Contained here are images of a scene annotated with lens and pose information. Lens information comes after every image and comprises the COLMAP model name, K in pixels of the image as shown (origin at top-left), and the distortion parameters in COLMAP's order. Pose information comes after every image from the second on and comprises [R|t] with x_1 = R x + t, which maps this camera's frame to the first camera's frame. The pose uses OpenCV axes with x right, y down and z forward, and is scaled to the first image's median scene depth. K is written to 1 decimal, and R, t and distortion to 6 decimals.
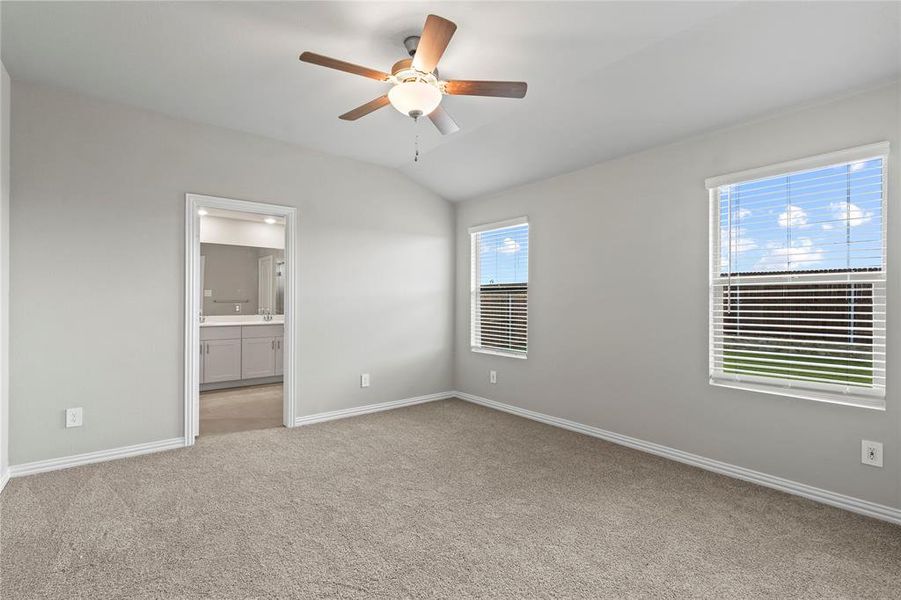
lens RADIAL K [[409.8, 0, 453.1], [0, 409.8, 301.6], [0, 0, 1]] dist [-0.005487, -0.000306]
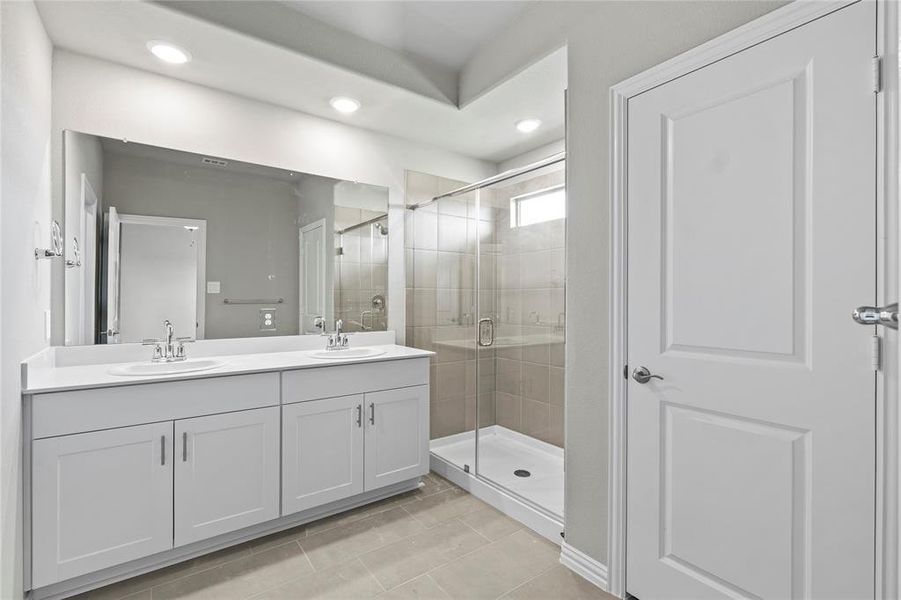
lens RADIAL K [[409.8, 0, 452.1], [0, 409.8, 304.5], [0, 0, 1]] dist [-0.005487, -0.000306]
pose [[0.998870, -0.003603, -0.047380, -0.250639], [0.003957, 0.999965, 0.007372, -0.000009], [0.047352, -0.007551, 0.998850, 0.464429]]
